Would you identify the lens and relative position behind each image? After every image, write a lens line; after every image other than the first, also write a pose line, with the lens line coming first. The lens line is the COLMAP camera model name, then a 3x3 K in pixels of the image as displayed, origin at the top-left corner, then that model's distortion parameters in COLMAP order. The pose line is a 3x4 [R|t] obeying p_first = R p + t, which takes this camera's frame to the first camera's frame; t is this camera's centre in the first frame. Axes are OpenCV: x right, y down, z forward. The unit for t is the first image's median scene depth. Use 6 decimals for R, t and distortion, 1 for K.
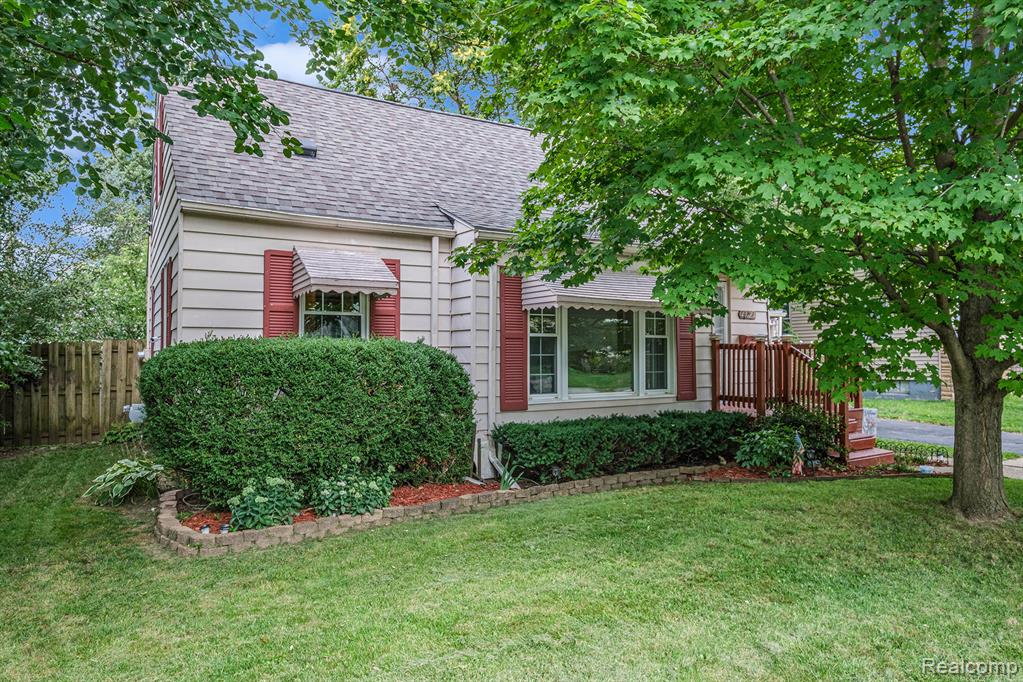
lens RADIAL K [[682.3, 0, 513.7], [0, 682.3, 343.1], [0, 0, 1]] dist [0.001986, 0.000026]
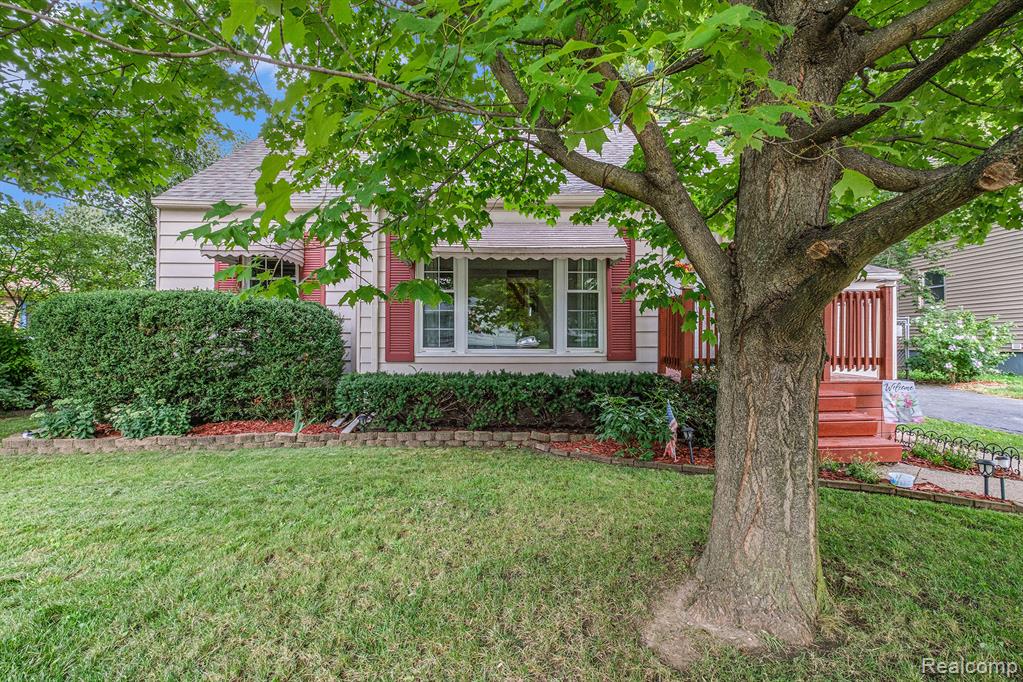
lens RADIAL K [[451.1, 0, 511.7], [0, 451.1, 340.1], [0, 0, 1]] dist [-0.000166, -0.000033]
pose [[0.875976, 0.008144, -0.482286, 0.467742], [0.002048, 0.999786, 0.020603, 0.049690], [0.482350, -0.019035, 0.875772, 0.456100]]
